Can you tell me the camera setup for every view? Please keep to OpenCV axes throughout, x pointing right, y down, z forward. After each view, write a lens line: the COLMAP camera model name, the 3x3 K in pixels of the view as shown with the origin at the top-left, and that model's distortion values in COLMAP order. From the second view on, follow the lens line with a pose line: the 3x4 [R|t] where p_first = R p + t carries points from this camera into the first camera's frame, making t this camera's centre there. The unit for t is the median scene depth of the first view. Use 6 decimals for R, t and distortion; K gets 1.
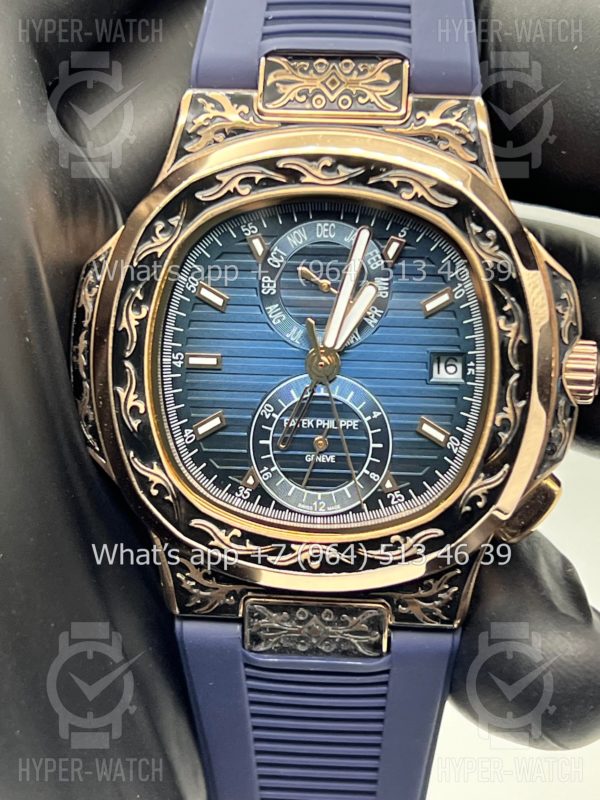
lens RADIAL K [[1854.6, 0, 300.5], [0, 1854.6, 404.3], [0, 0, 1]] dist [0.193762, 0.000000]
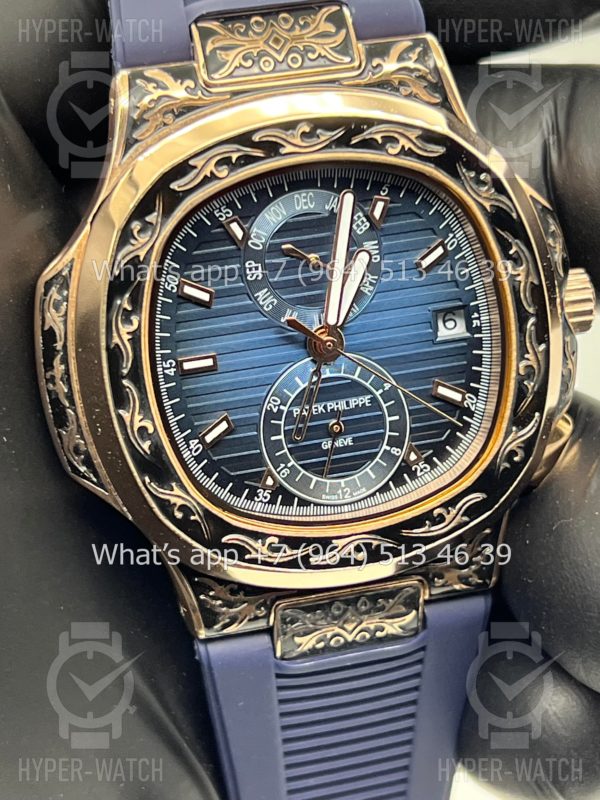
lens RADIAL K [[1854.6, 0, 300.4], [0, 1854.6, 396.8], [0, 0, 1]] dist [0.193762, 0.000000]
pose [[0.953247, -0.187806, 0.236747, -0.224989], [0.178563, 0.982091, 0.060100, -0.053538], [-0.243794, -0.015015, 0.969711, 0.099954]]
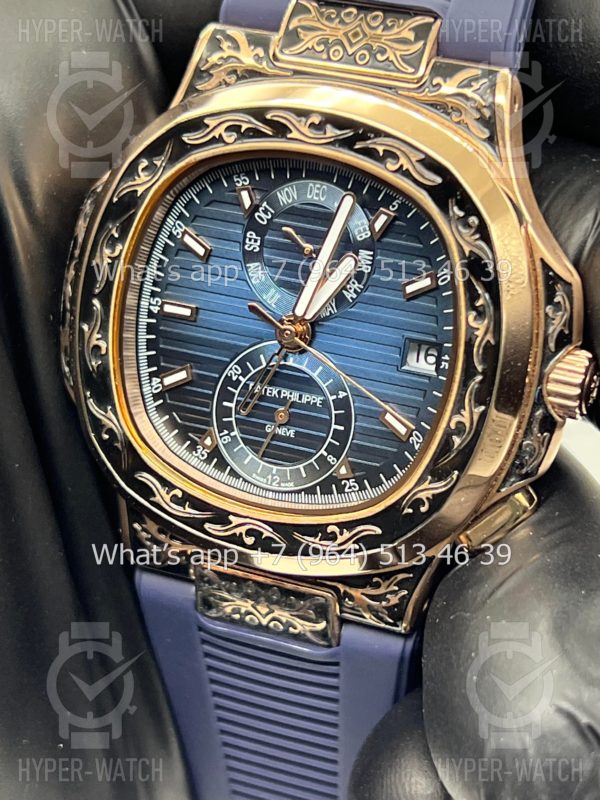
lens RADIAL K [[1854.6, 0, 304.0], [0, 1854.6, 398.3], [0, 0, 1]] dist [0.193762, 0.000000]
pose [[0.953680, 0.162118, -0.253402, 0.260524], [-0.151262, 0.986554, 0.061888, -0.047728], [0.260028, -0.020692, 0.965379, 0.091096]]
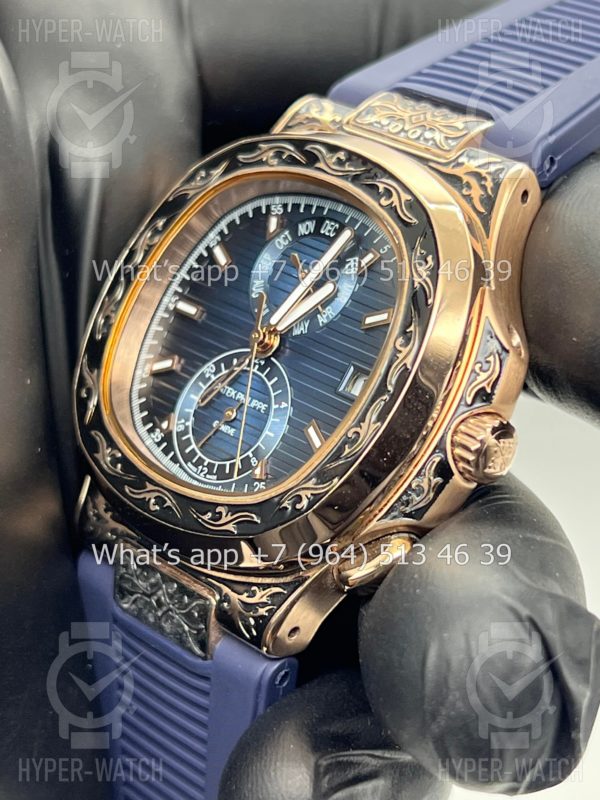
lens RADIAL K [[1854.6, 0, 296.5], [0, 1854.6, 403.2], [0, 0, 1]] dist [0.193762, 0.000000]
pose [[0.745677, 0.323798, -0.582341, 0.619983], [-0.488610, 0.859943, -0.147505, 0.146769], [0.453018, 0.394529, 0.799451, 0.215433]]
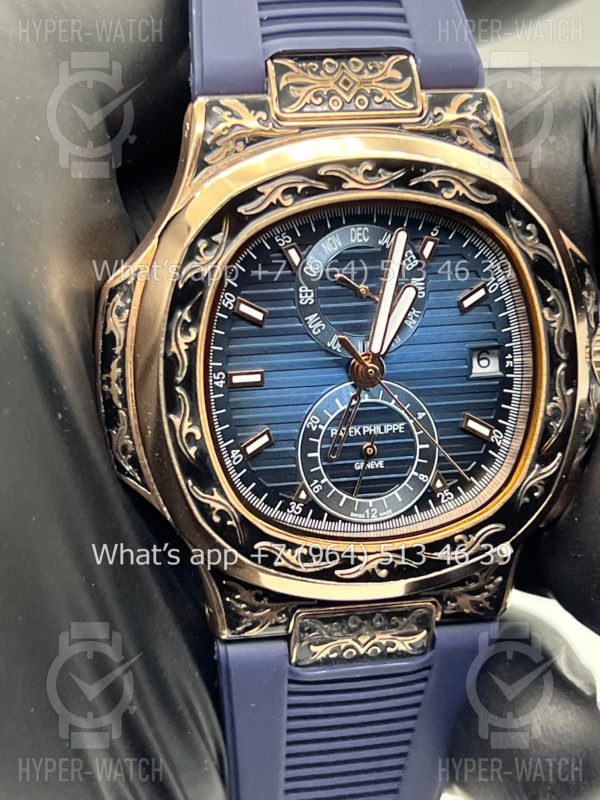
lens RADIAL K [[1854.6, 0, 302.0], [0, 1854.6, 399.0], [0, 0, 1]] dist [0.193762, 0.000000]
pose [[0.960984, -0.099030, 0.258268, -0.276787], [0.090041, 0.994855, 0.046432, -0.055245], [-0.261537, -0.021366, 0.964957, 0.057501]]
